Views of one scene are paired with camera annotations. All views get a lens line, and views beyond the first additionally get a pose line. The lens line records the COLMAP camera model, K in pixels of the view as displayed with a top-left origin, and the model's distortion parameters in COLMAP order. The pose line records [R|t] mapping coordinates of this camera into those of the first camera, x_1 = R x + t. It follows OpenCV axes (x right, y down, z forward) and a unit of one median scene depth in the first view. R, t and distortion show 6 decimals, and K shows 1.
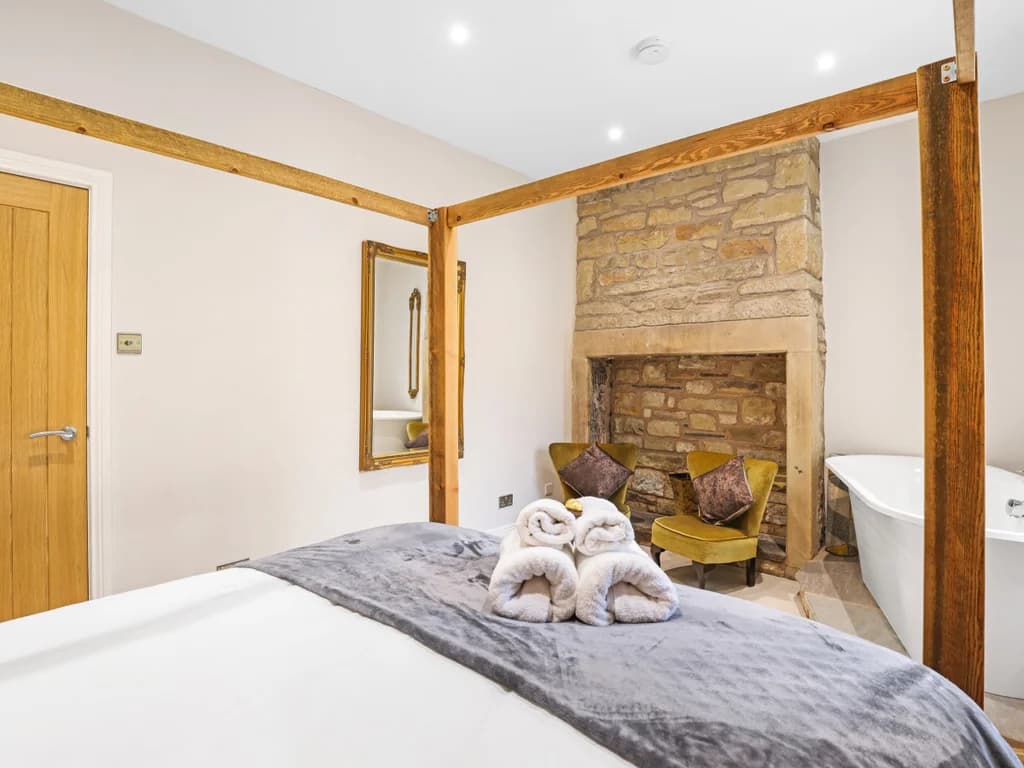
lens RADIAL K [[552.4, 0, 518.5], [0, 552.4, 357.8], [0, 0, 1]] dist [-0.018001, 0.001605]
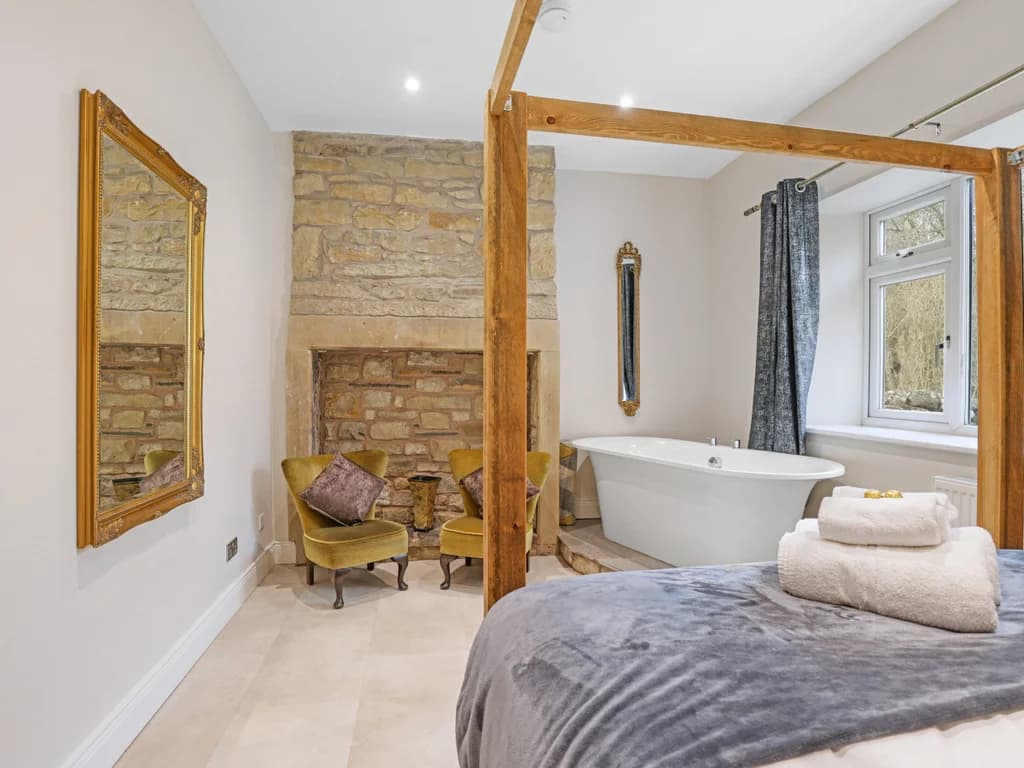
lens RADIAL K [[536.9, 0, 506.7], [0, 536.9, 379.9], [0, 0, 1]] dist [-0.022091, 0.000773]
pose [[0.632206, 0.003483, 0.774793, -0.319250], [-0.025792, 0.999530, 0.016552, 0.025904], [-0.774371, -0.030448, 0.631999, 0.309317]]
